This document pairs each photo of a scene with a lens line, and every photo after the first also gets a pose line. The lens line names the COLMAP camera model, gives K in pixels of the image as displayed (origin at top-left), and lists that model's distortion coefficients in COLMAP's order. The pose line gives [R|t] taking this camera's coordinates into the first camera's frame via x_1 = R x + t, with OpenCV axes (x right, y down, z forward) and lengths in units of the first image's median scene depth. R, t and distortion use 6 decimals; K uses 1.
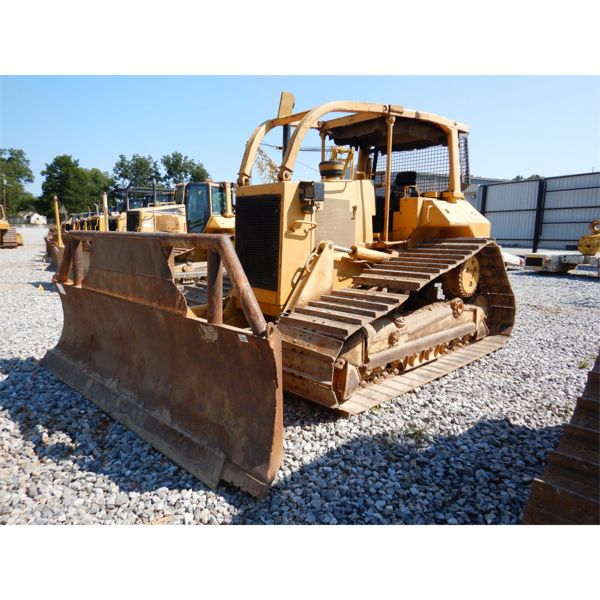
lens RADIAL K [[430.6, 0, 298.1], [0, 430.6, 304.2], [0, 0, 1]] dist [-0.000089, 0.002100]
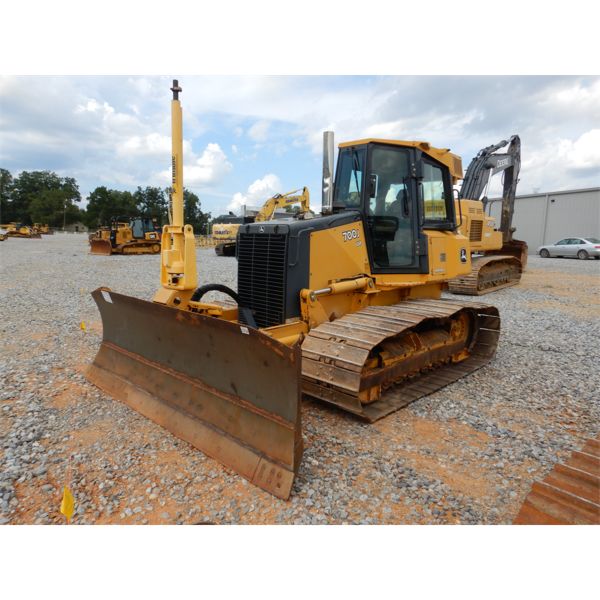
lens RADIAL K [[426.6, 0, 300.0], [0, 426.6, 300.0], [0, 0, 1]] dist [0.000575, -0.002170]
pose [[0.997612, 0.031657, -0.061391, 0.239396], [-0.033865, 0.998804, -0.035280, 0.075423], [0.060201, 0.037275, 0.997490, -0.410460]]
